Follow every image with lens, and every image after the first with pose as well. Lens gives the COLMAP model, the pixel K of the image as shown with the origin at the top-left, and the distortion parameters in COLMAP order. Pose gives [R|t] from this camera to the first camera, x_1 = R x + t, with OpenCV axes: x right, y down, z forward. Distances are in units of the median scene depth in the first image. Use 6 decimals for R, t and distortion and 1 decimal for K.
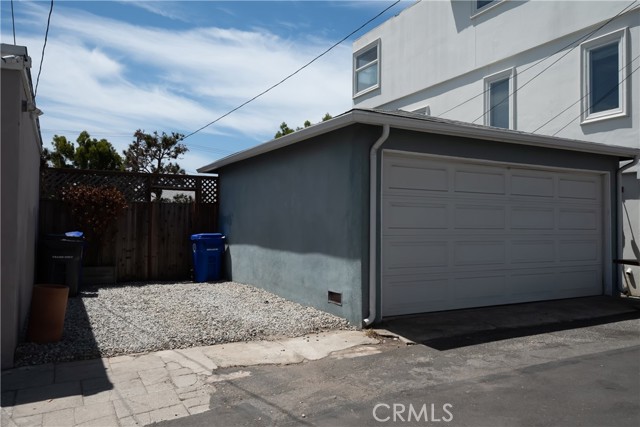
lens RADIAL K [[469.6, 0, 320.0], [0, 469.6, 213.5], [0, 0, 1]] dist [0.008819, 0.003339]
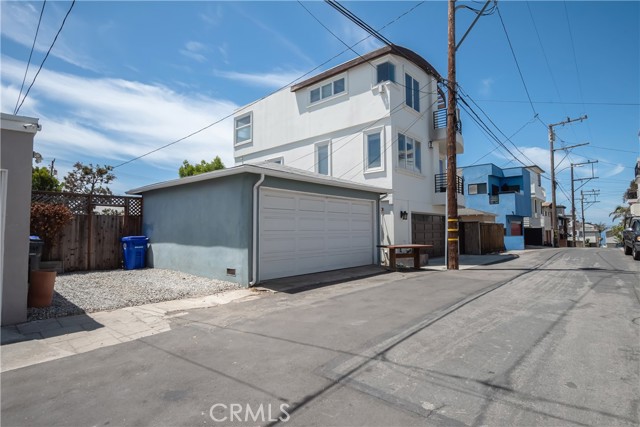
lens RADIAL K [[330.7, 0, 320.0], [0, 330.7, 213.5], [0, 0, 1]] dist [-0.002815, -0.000397]
pose [[0.941182, 0.005601, 0.337854, -0.052281], [0.002497, 0.999720, -0.023528, -0.002645], [-0.337891, 0.022988, 0.940904, -0.177305]]
